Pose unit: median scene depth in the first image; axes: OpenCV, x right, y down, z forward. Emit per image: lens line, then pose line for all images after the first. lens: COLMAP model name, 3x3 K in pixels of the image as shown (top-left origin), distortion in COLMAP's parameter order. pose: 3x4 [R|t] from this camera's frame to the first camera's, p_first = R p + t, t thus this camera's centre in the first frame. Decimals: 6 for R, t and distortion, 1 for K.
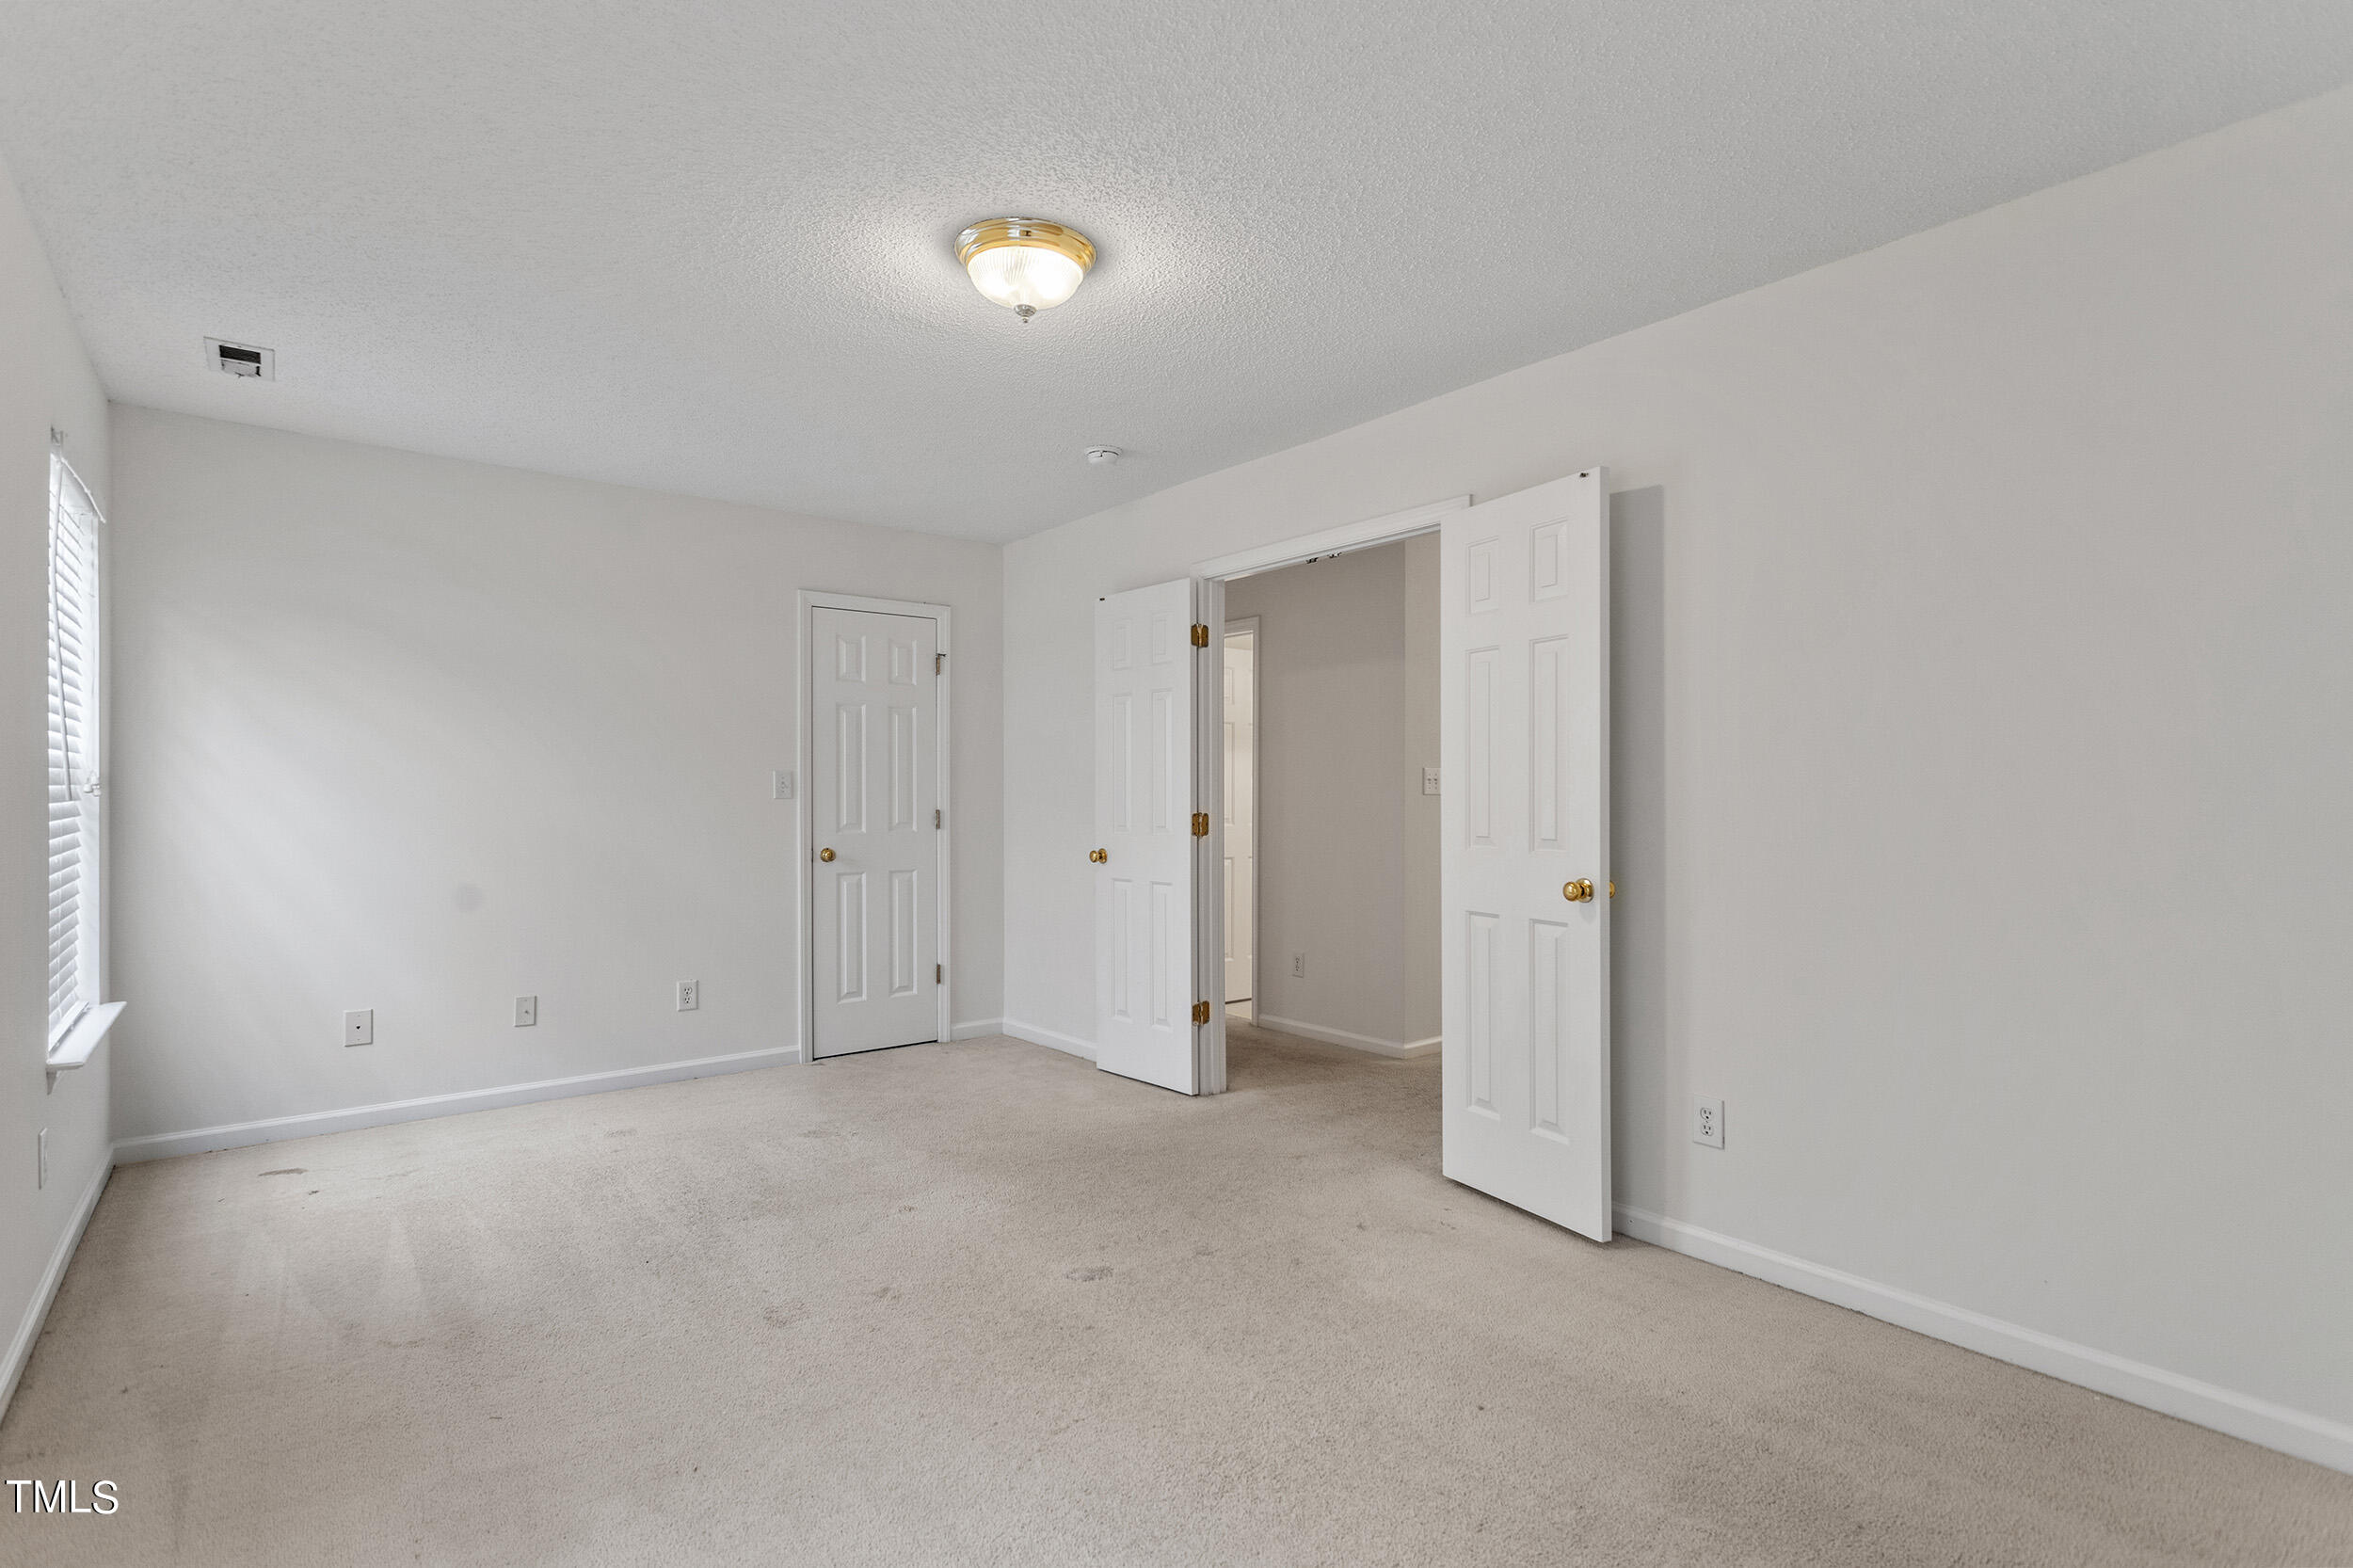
lens RADIAL K [[1124.7, 0, 1188.0], [0, 1124.7, 793.2], [0, 0, 1]] dist [0.000978, 0.001234]
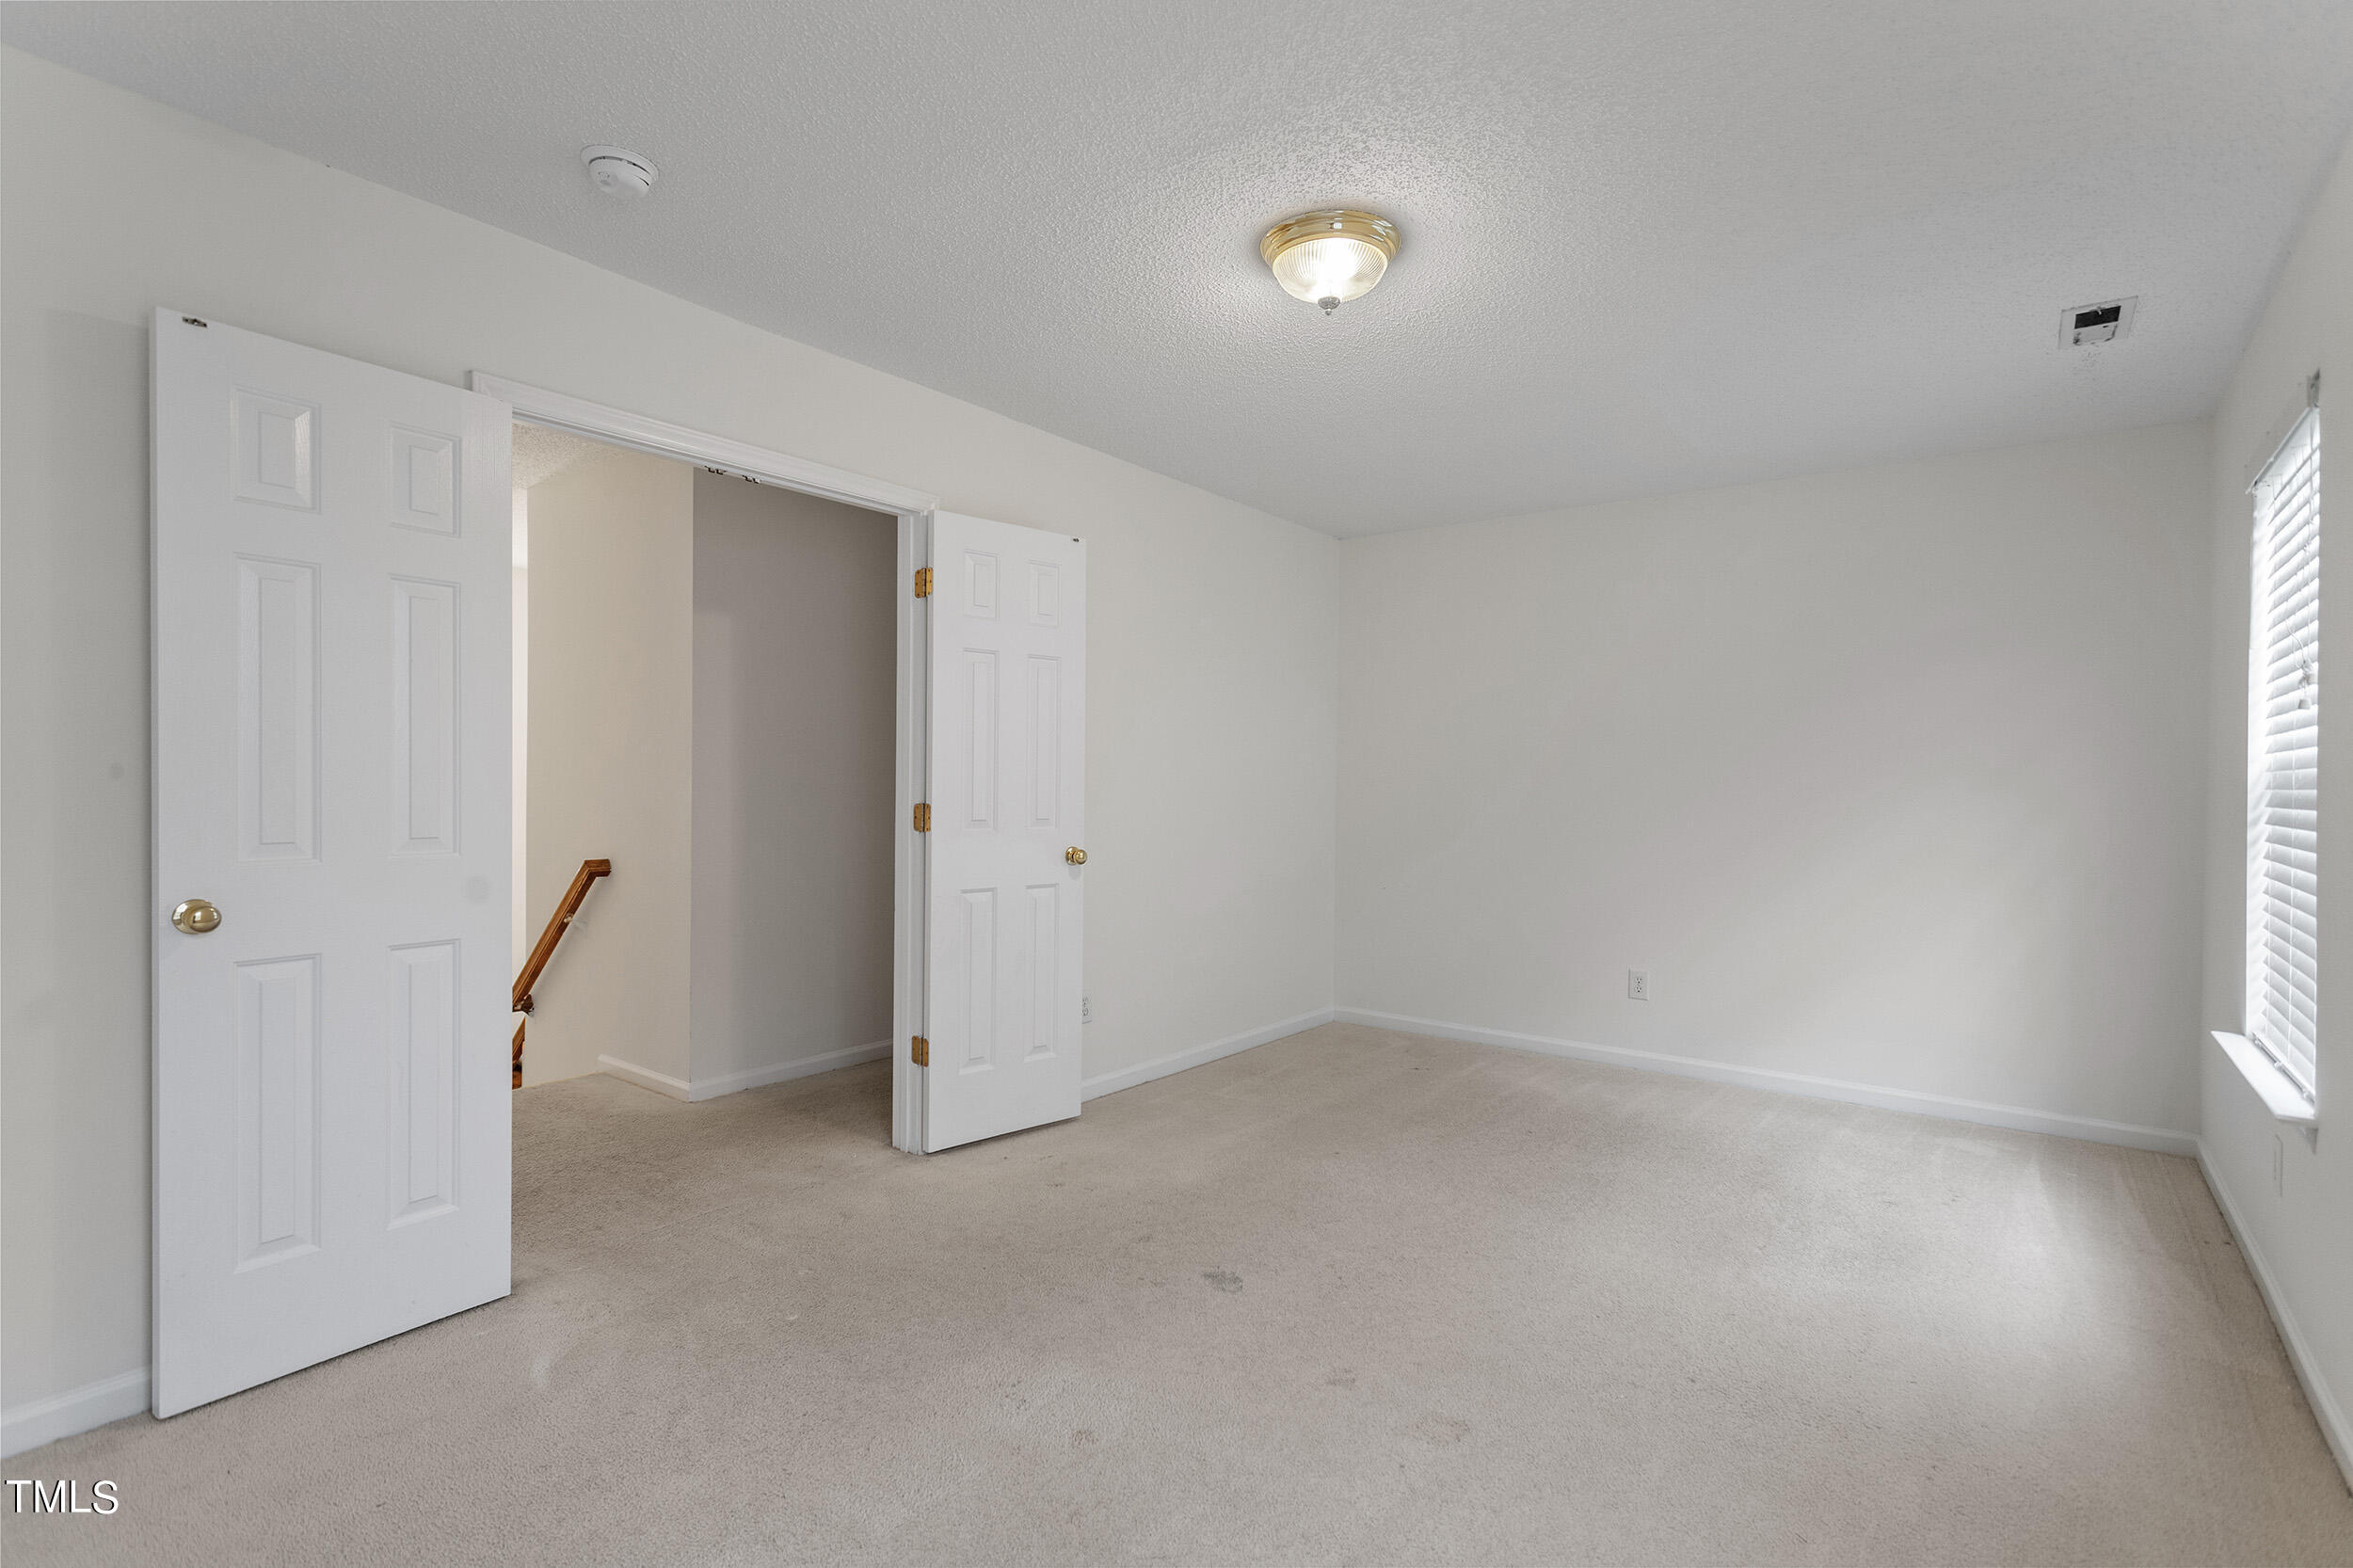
lens RADIAL K [[1124.7, 0, 1186.8], [0, 1124.7, 792.6], [0, 0, 1]] dist [0.000978, 0.001234]
pose [[-0.226964, -0.011535, 0.973835, -0.569032], [-0.009447, 0.999909, 0.009642, -0.001383], [-0.973857, -0.007011, -0.227052, 0.700238]]
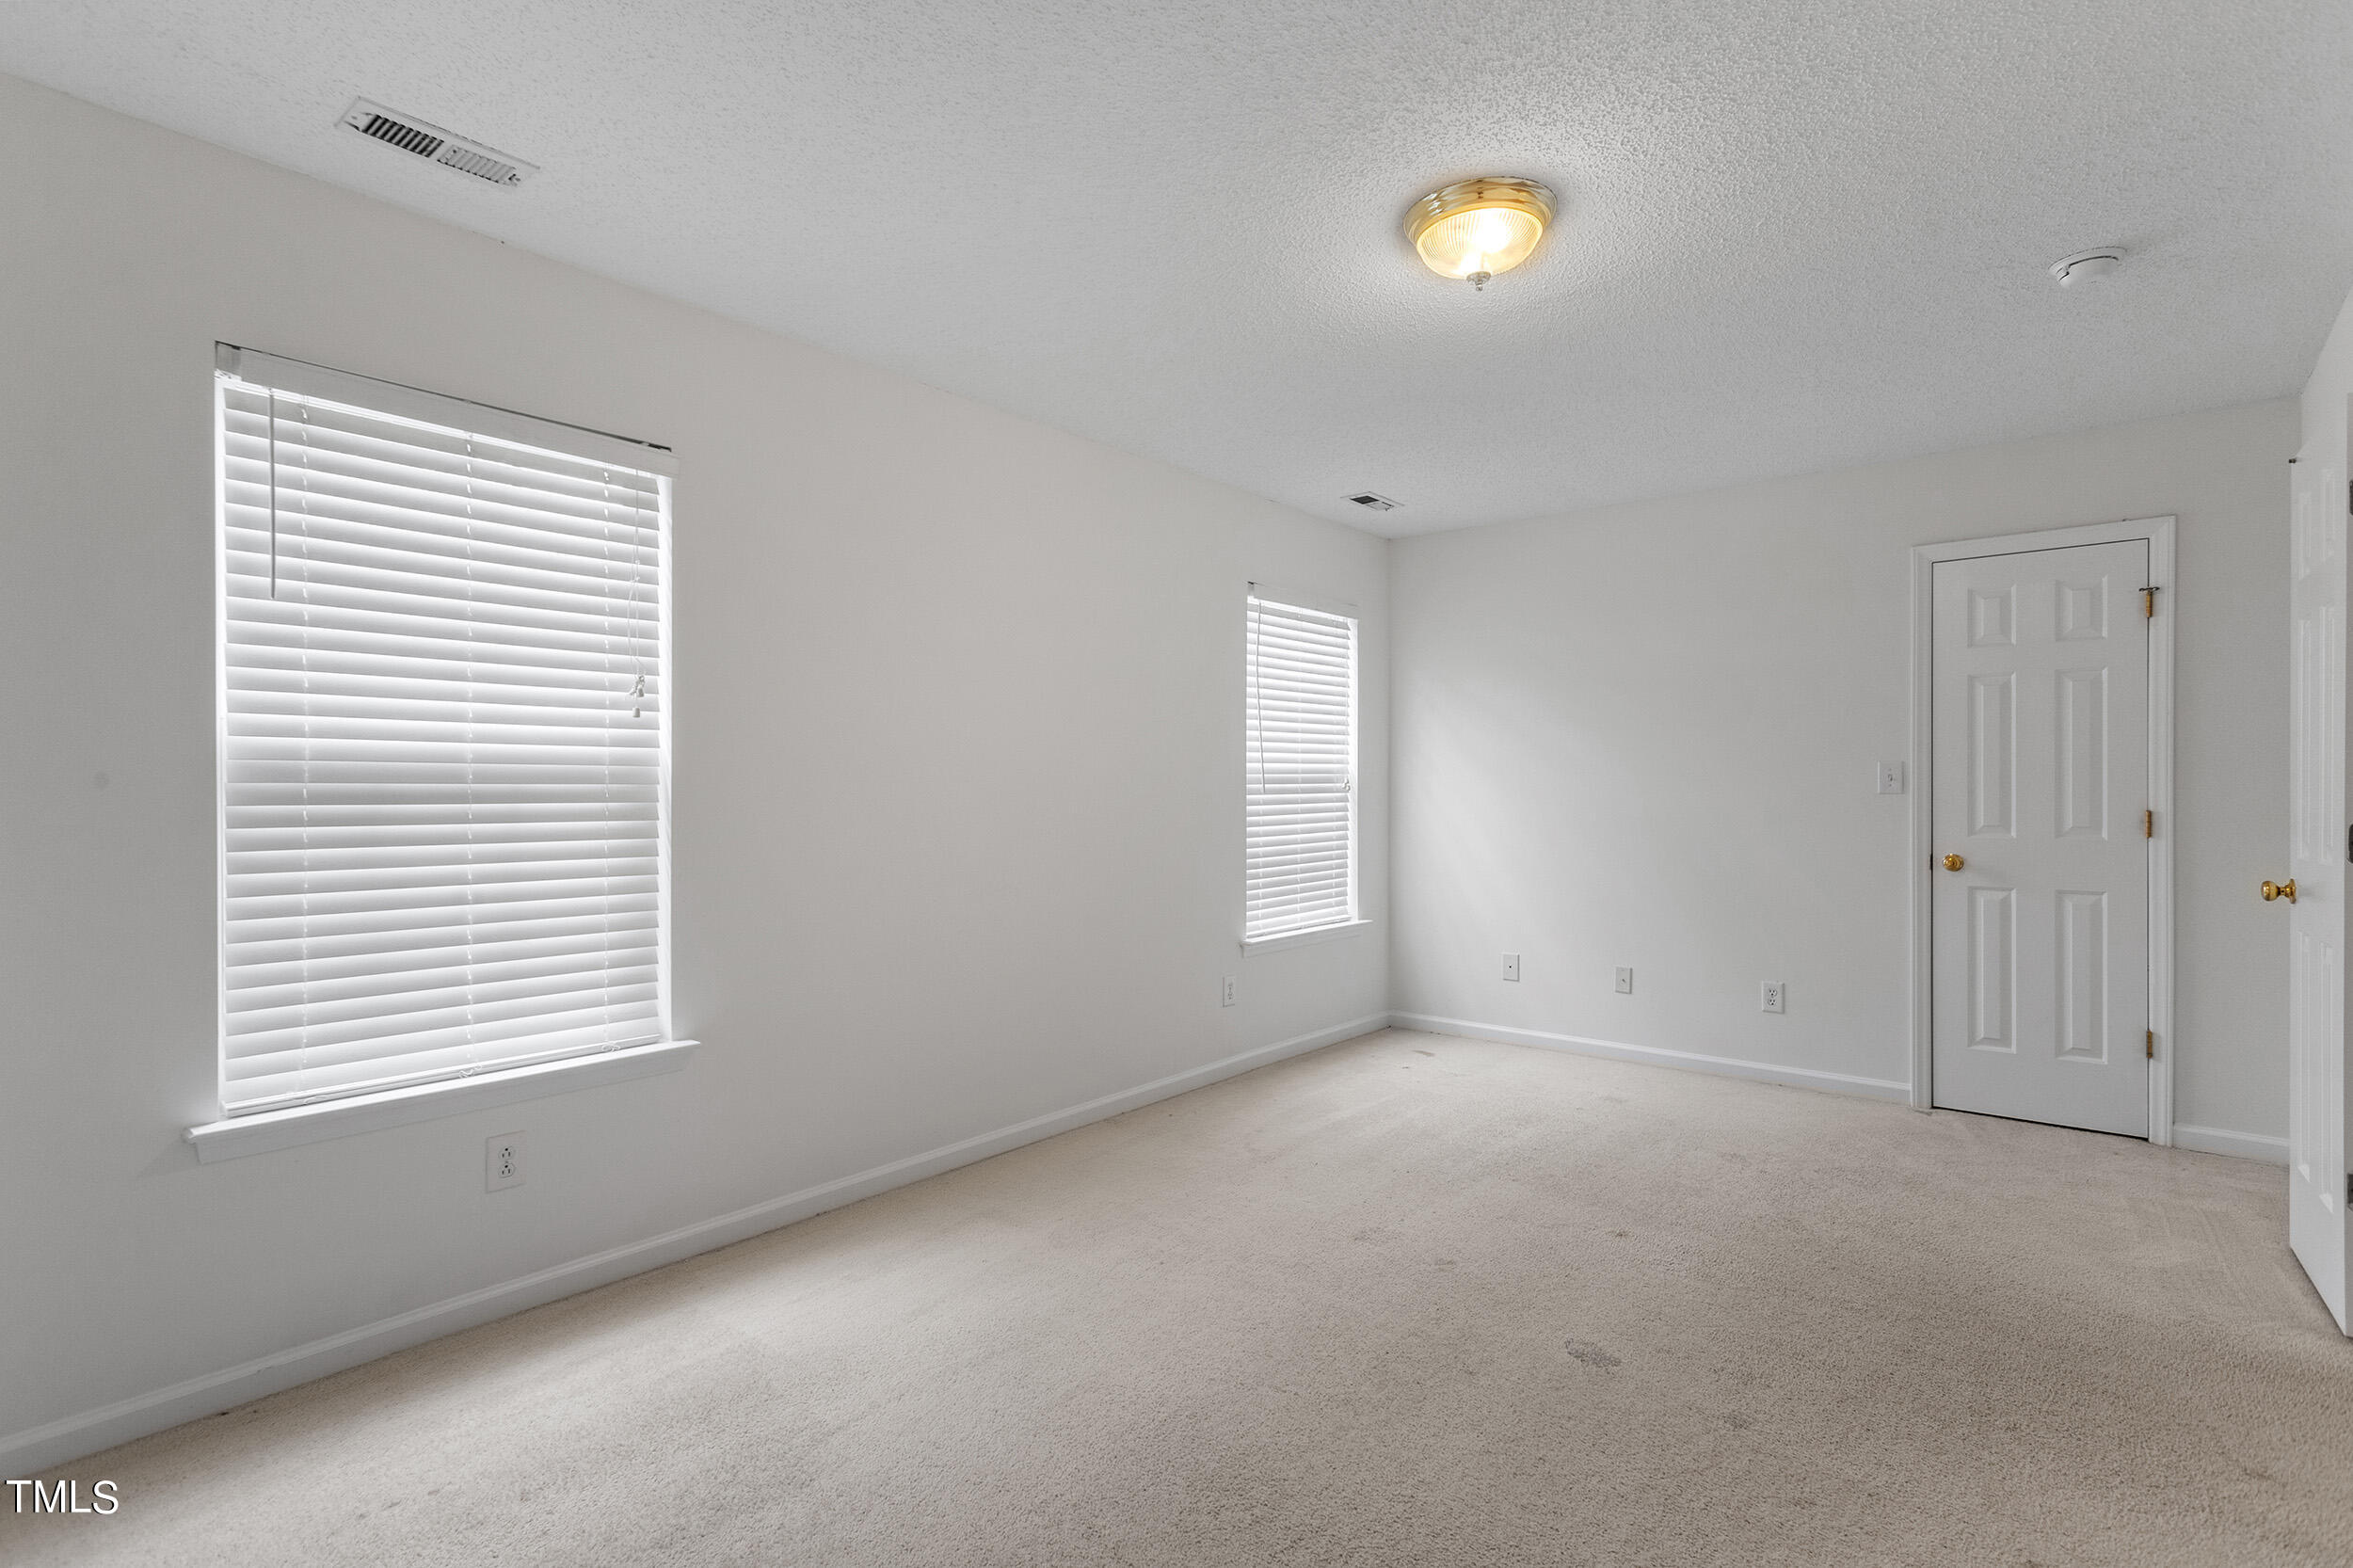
lens RADIAL K [[1124.7, 0, 1183.2], [0, 1124.7, 788.1], [0, 0, 1]] dist [0.000978, 0.001234]
pose [[0.189896, -0.003375, -0.981798, 0.383754], [0.002037, 0.999993, -0.003044, 0.001966], [0.981802, -0.001422, 0.189901, 0.300865]]
